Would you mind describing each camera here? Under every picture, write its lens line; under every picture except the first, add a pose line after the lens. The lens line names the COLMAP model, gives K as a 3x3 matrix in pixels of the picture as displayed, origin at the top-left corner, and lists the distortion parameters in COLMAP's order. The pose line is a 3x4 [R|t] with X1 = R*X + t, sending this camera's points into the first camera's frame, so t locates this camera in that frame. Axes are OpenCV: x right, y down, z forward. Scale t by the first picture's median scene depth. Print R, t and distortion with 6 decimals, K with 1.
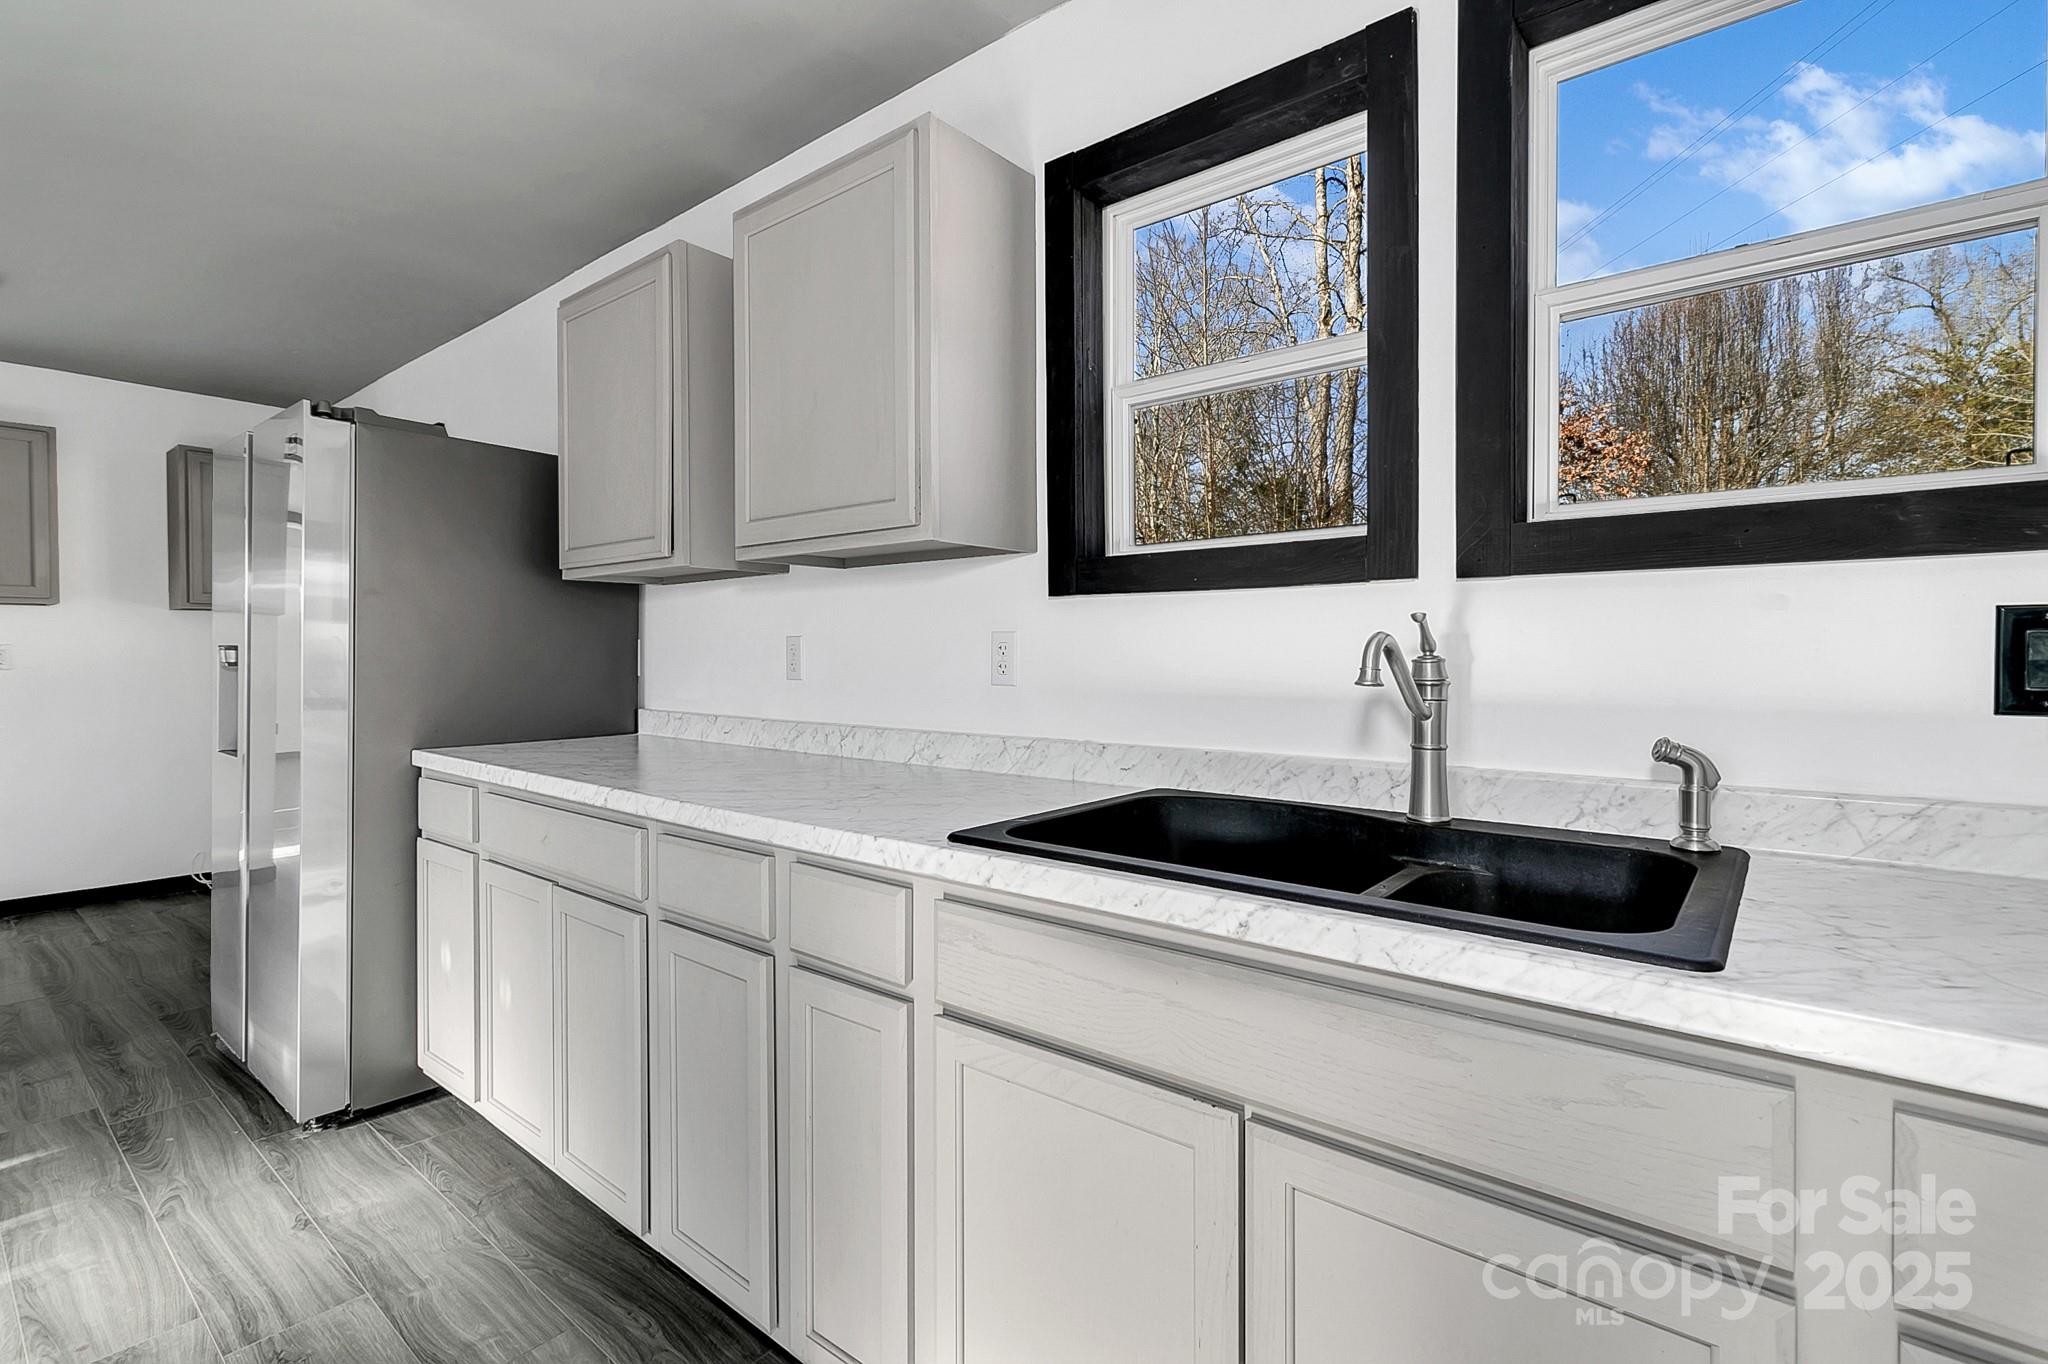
lens RADIAL K [[936.4, 0, 1038.5], [0, 936.4, 659.4], [0, 0, 1]] dist [-0.001719, -0.000253]
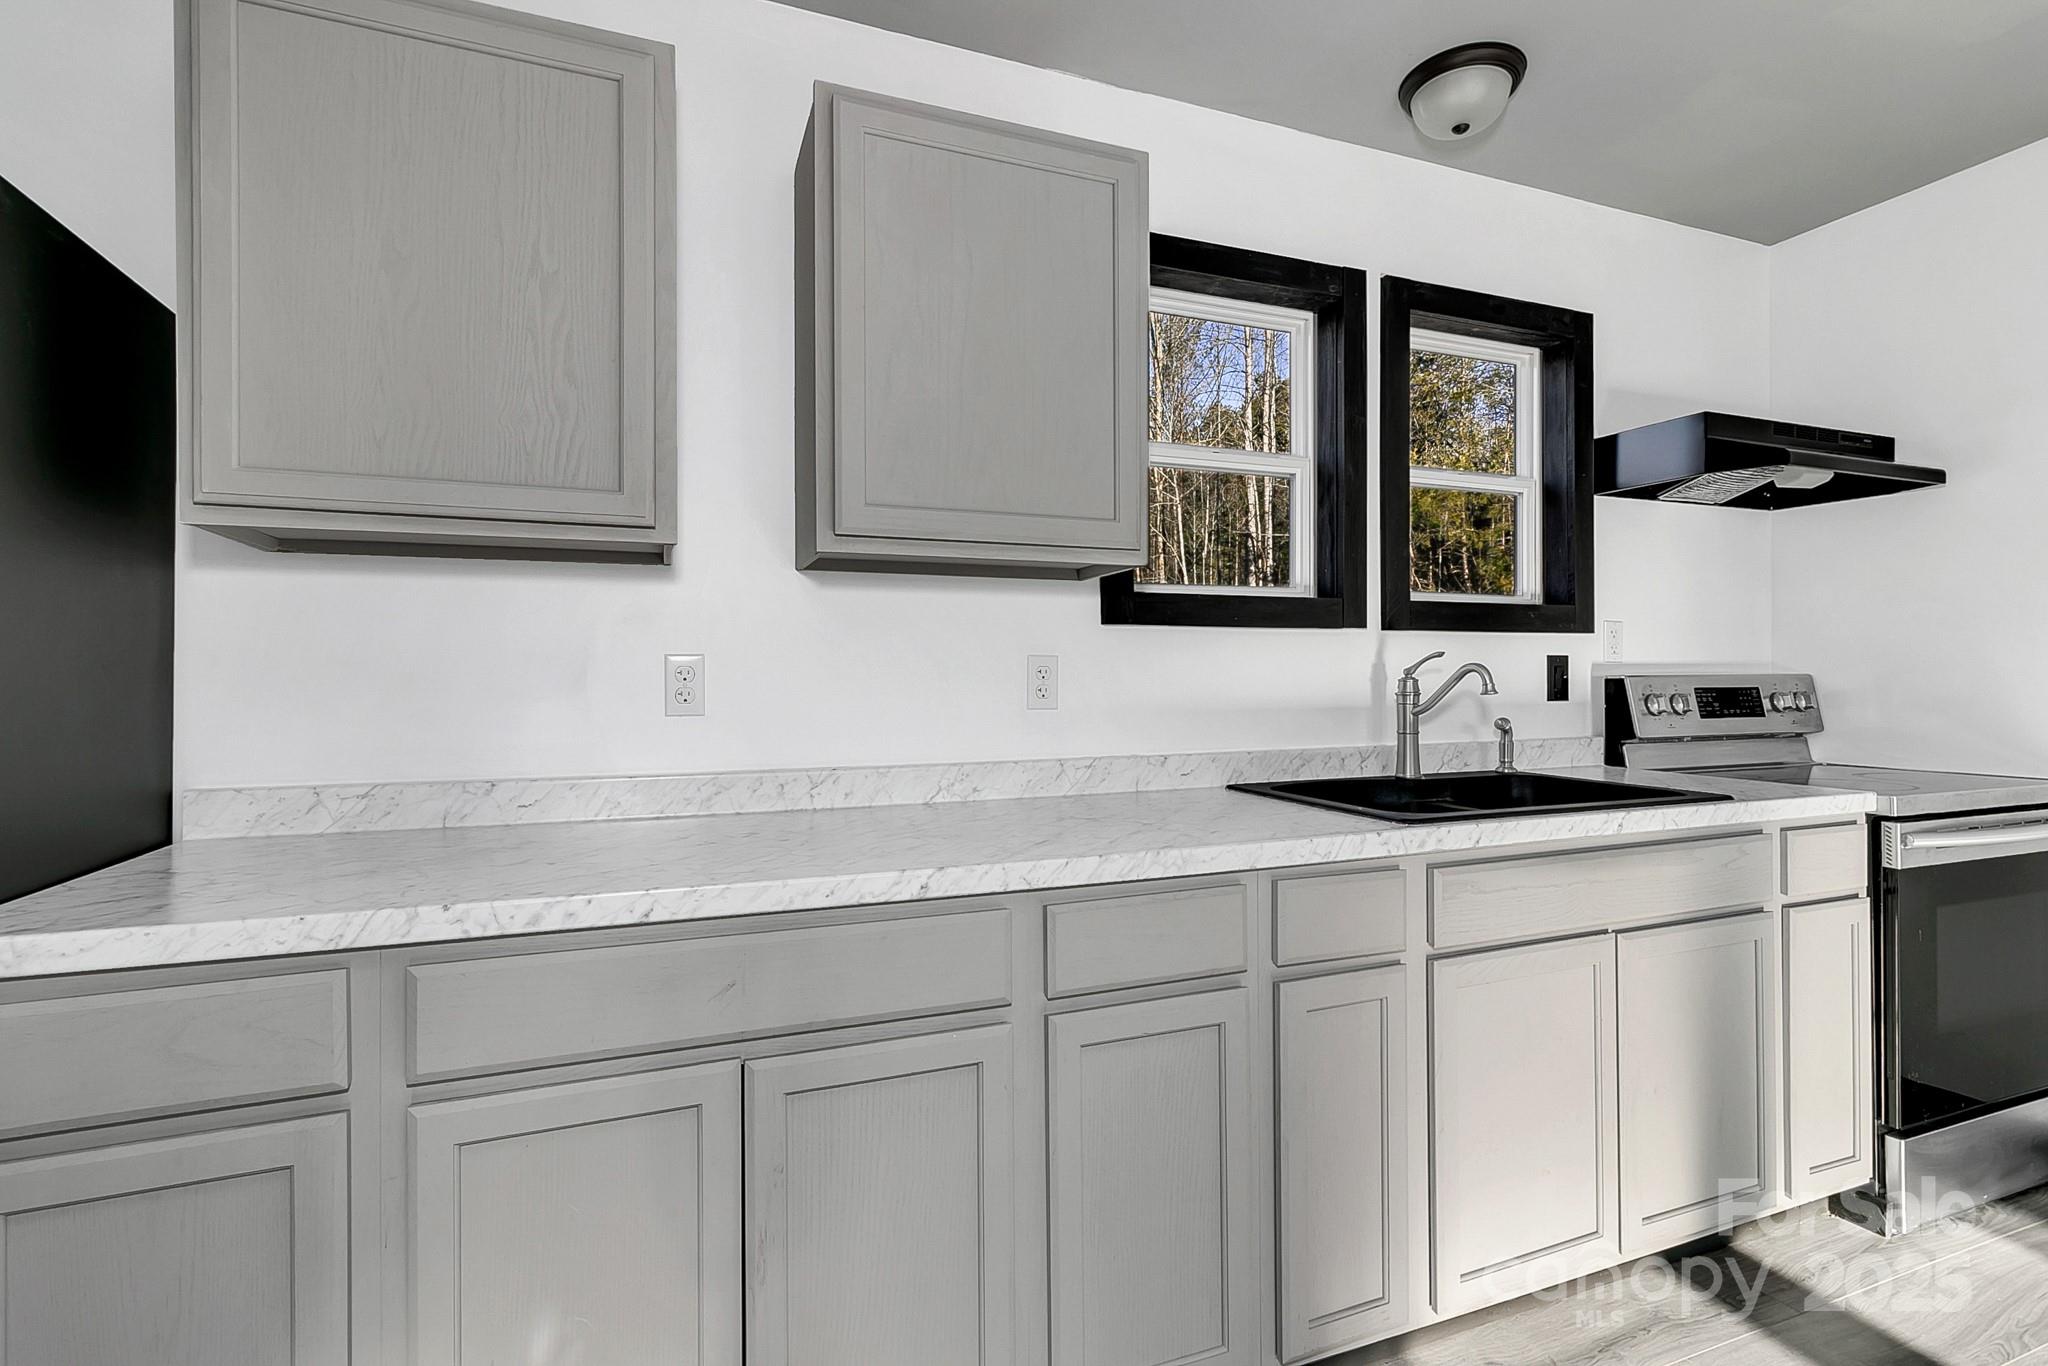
lens RADIAL K [[949.9, 0, 981.6], [0, 949.9, 667.1], [0, 0, 1]] dist [-0.001702, -0.000376]
pose [[0.494097, -0.005555, 0.869389, -1.056600], [0.000567, 0.999981, 0.006067, -0.026751], [-0.869407, -0.002505, 0.494091, 0.603994]]
